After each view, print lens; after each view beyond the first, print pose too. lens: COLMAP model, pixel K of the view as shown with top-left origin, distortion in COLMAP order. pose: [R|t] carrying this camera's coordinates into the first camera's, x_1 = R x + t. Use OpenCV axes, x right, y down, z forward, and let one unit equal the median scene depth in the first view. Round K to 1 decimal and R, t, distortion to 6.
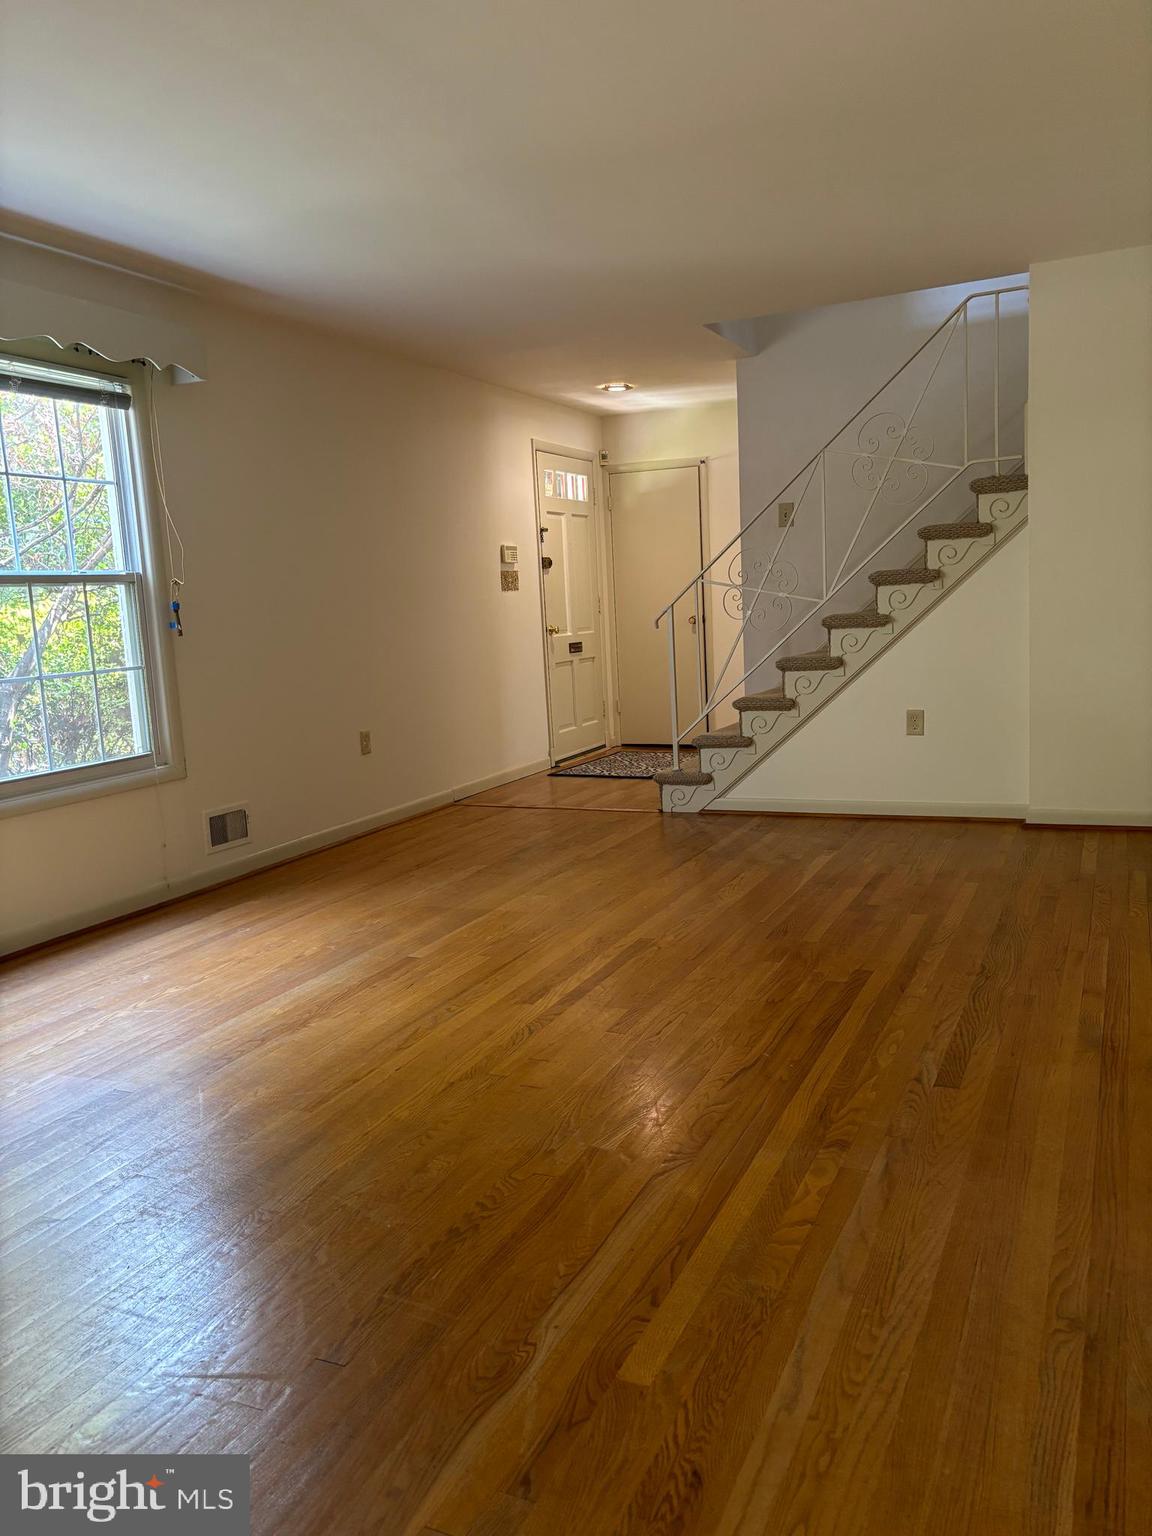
lens RADIAL K [[1166.3, 0, 576.0], [0, 1166.3, 768.0], [0, 0, 1]] dist [0.053599, -0.002966]
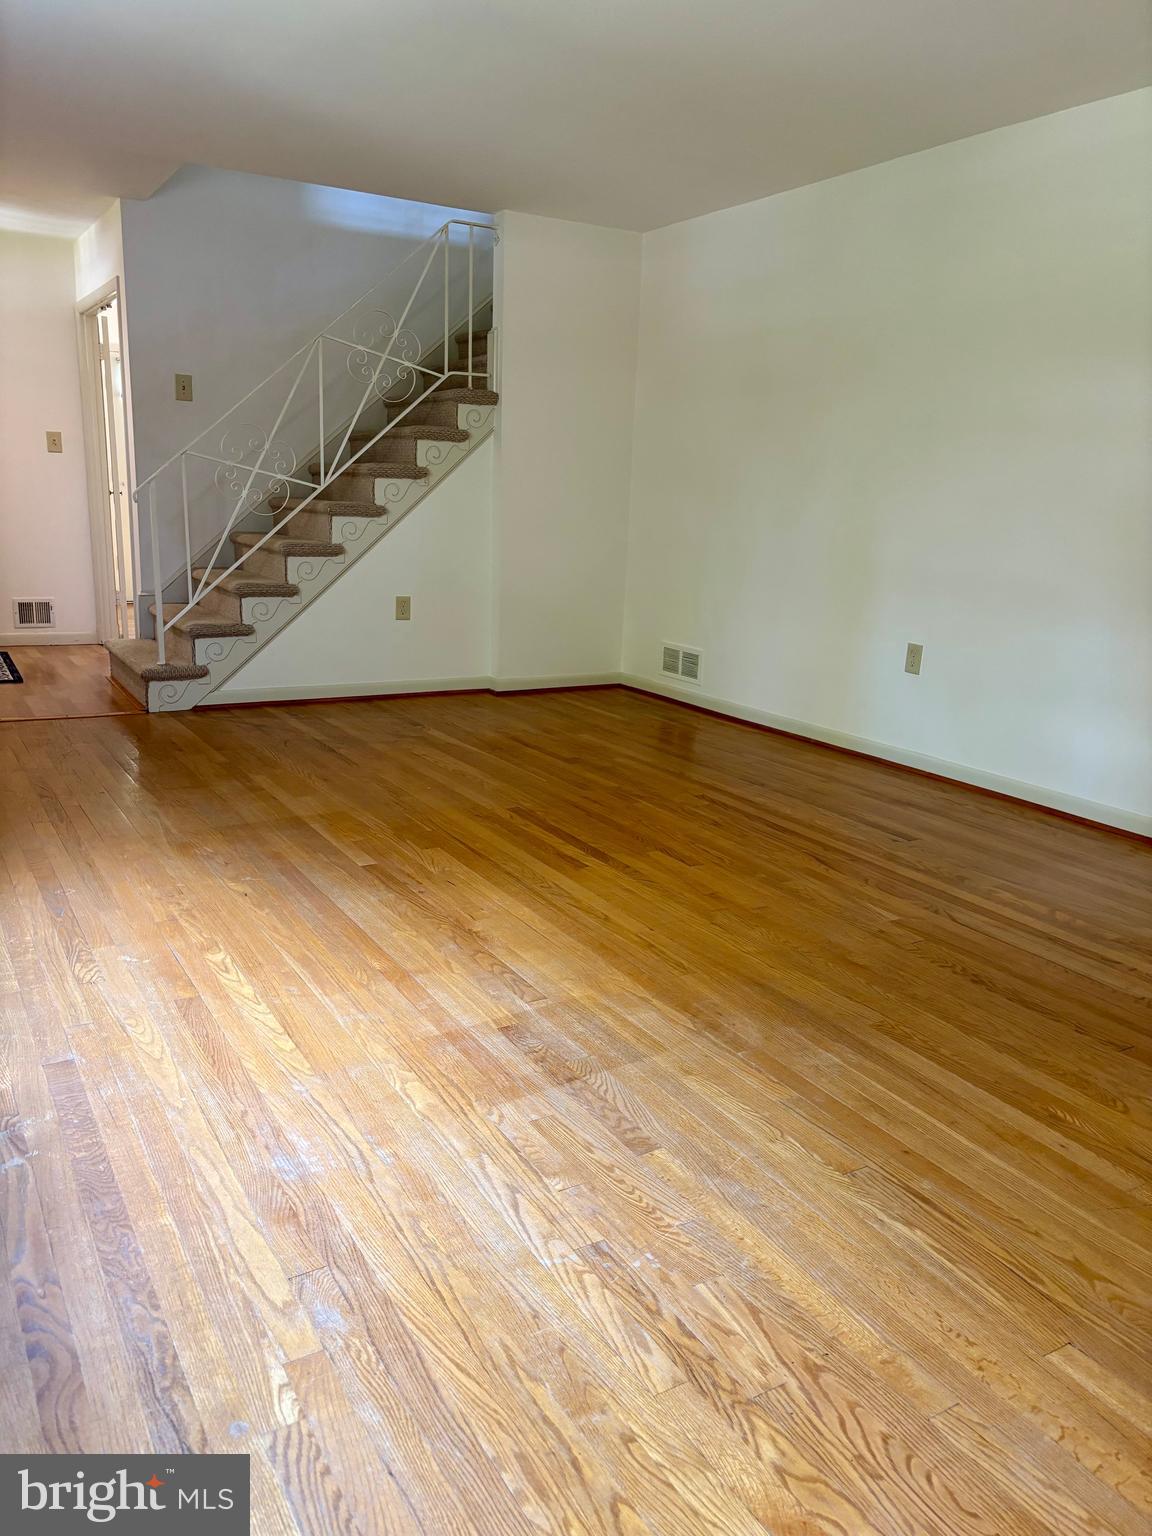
lens RADIAL K [[1166.3, 0, 576.0], [0, 1166.3, 768.0], [0, 0, 1]] dist [0.053599, -0.002966]
pose [[0.564922, -0.122542, 0.815994, -0.798966], [0.054740, 0.992298, 0.111121, -0.003928], [-0.823326, -0.018107, 0.567279, 0.367606]]
